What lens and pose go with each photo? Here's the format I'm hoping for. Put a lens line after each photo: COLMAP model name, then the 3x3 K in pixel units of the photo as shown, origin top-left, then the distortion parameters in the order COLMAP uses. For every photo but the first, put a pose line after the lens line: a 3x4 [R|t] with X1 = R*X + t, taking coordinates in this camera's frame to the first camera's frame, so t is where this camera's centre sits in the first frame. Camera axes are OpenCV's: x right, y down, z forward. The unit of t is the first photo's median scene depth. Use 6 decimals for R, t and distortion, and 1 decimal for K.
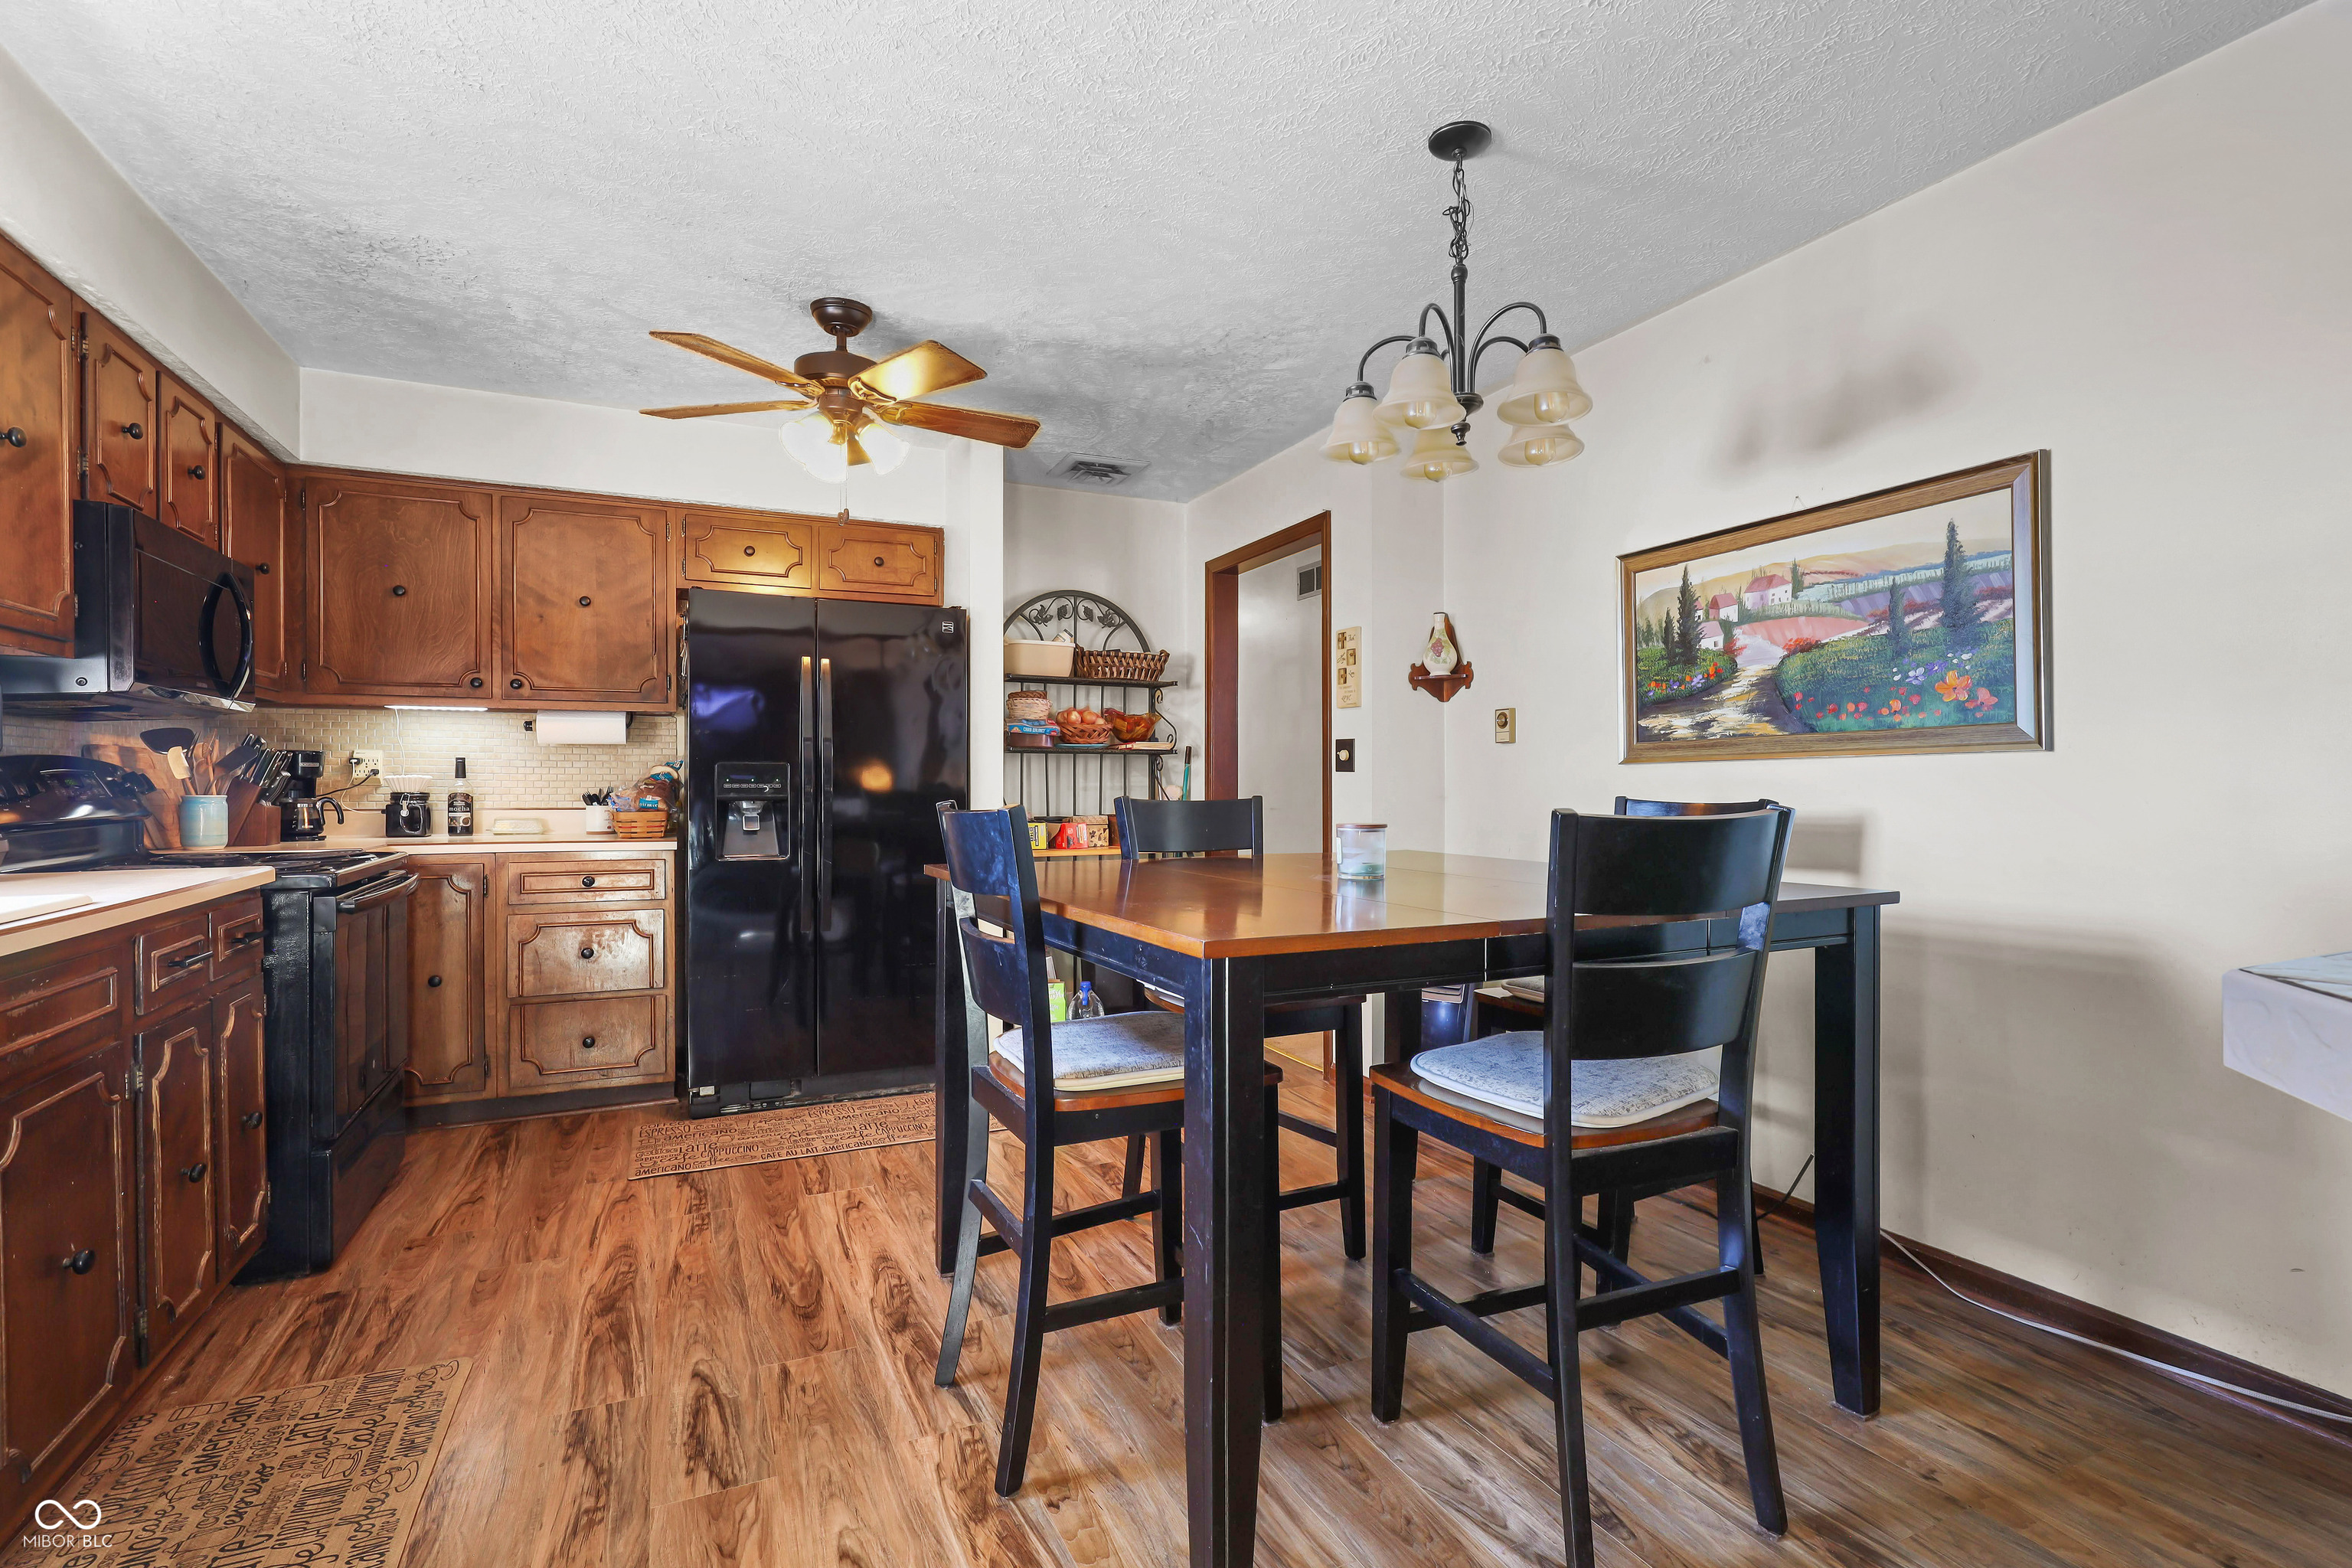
lens RADIAL K [[1118.0, 0, 1175.1], [0, 1118.0, 828.4], [0, 0, 1]] dist [-0.024309, 0.006067]
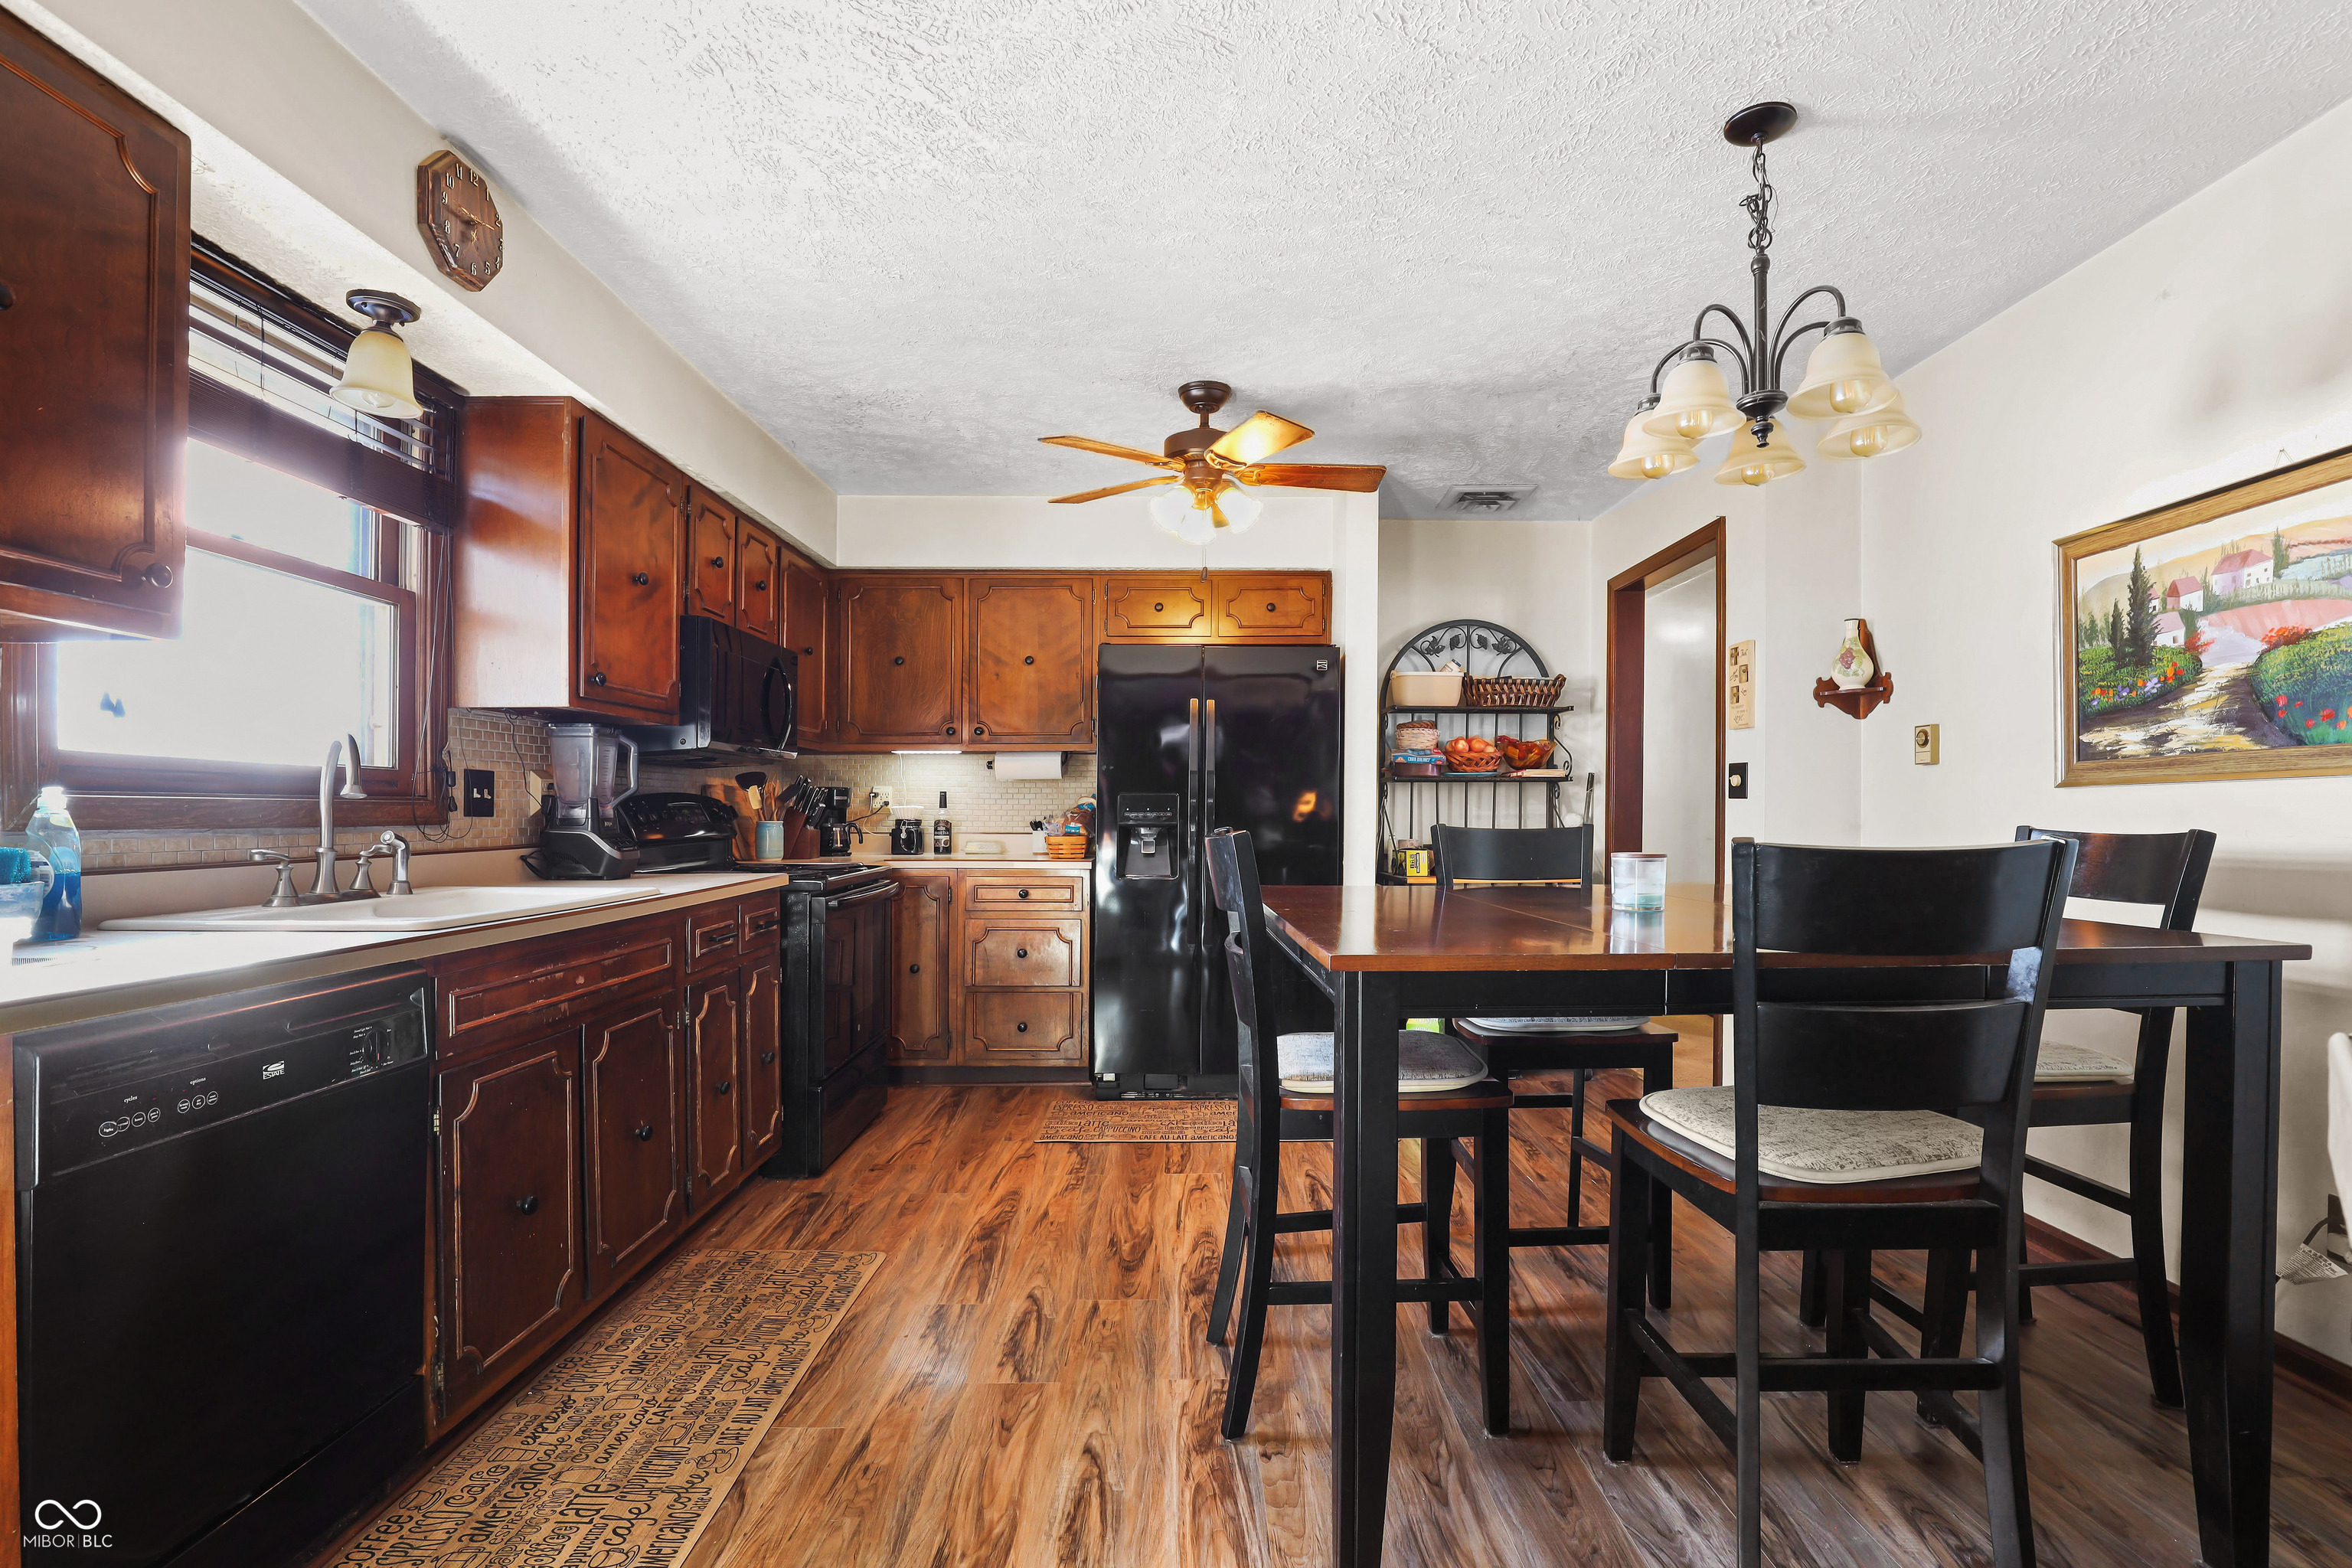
lens RADIAL K [[1118.0, 0, 1181.8], [0, 1118.0, 855.3], [0, 0, 1]] dist [-0.024309, 0.006067]
pose [[0.907958, 0.014312, -0.418816, 0.135327], [-0.014712, 0.999889, 0.002276, 0.001160], [0.418802, 0.004095, 0.908068, -0.028566]]
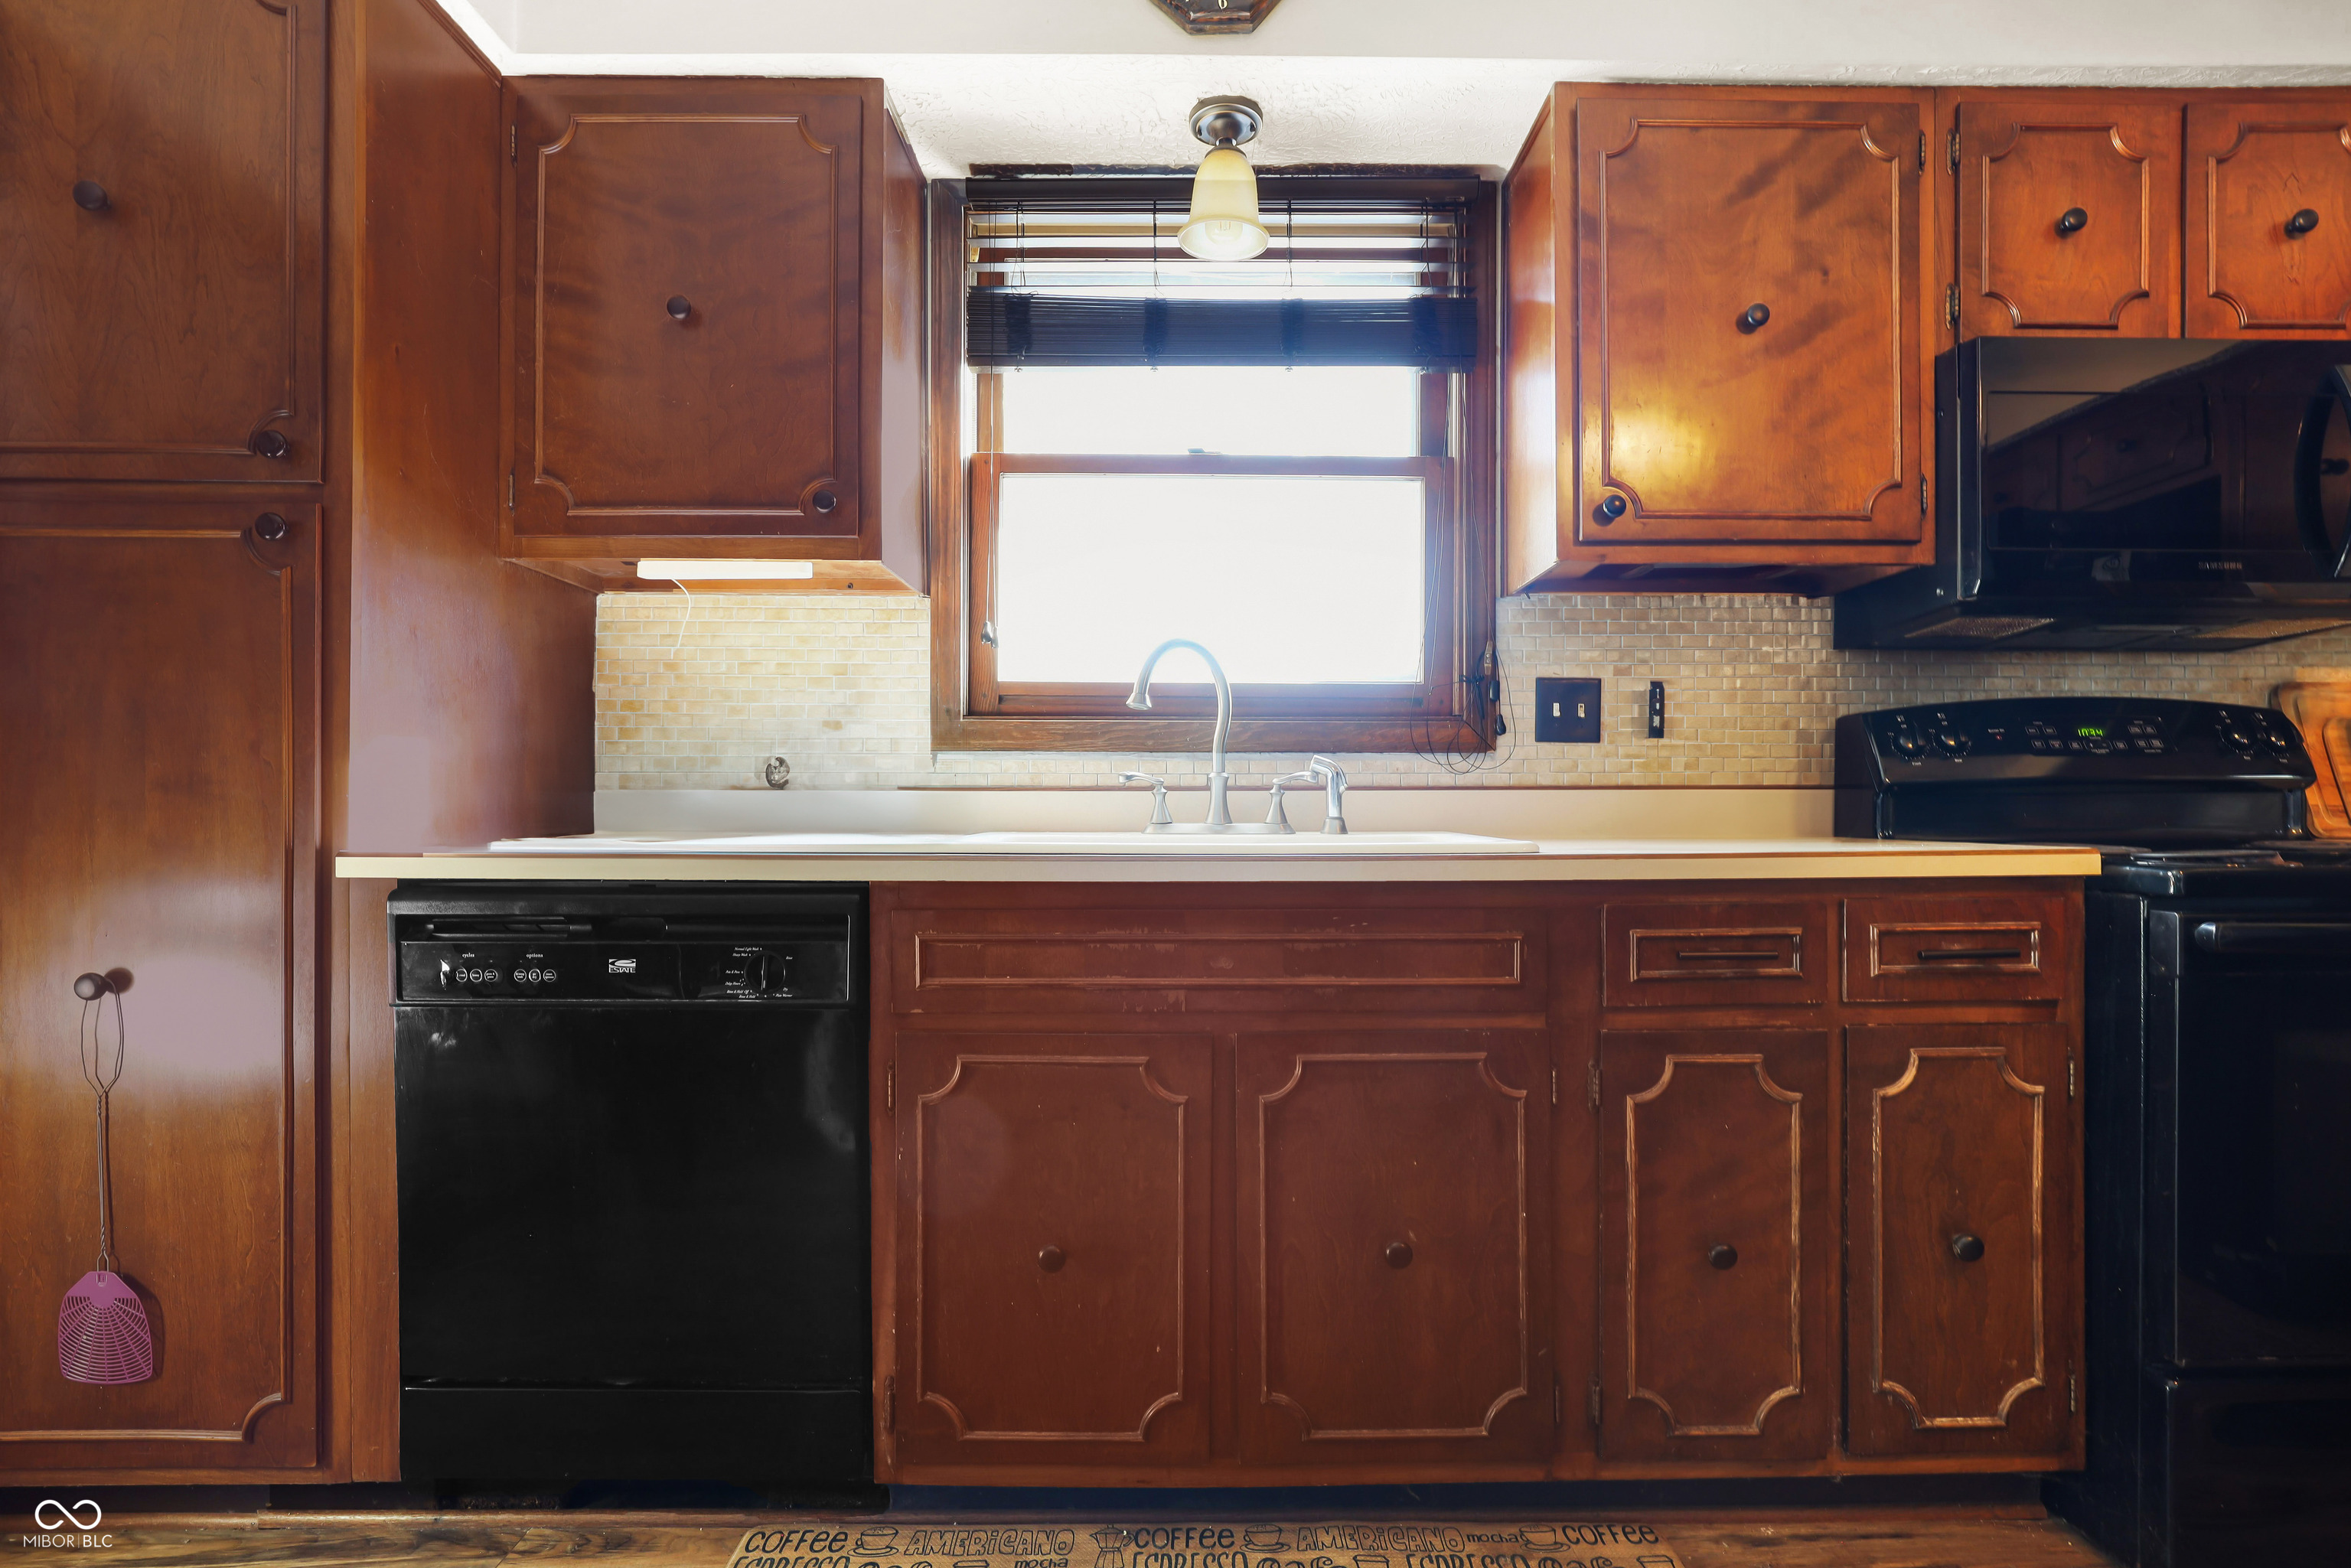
lens RADIAL K [[1117.5, 0, 1188.9], [0, 1117.5, 815.0], [0, 0, 1]] dist [-0.024309, 0.006067]
pose [[-0.419560, 0.000182, -0.907728, -0.057346], [-0.034251, 0.999285, 0.016032, 0.017531], [0.907081, 0.037817, -0.419253, 0.558043]]
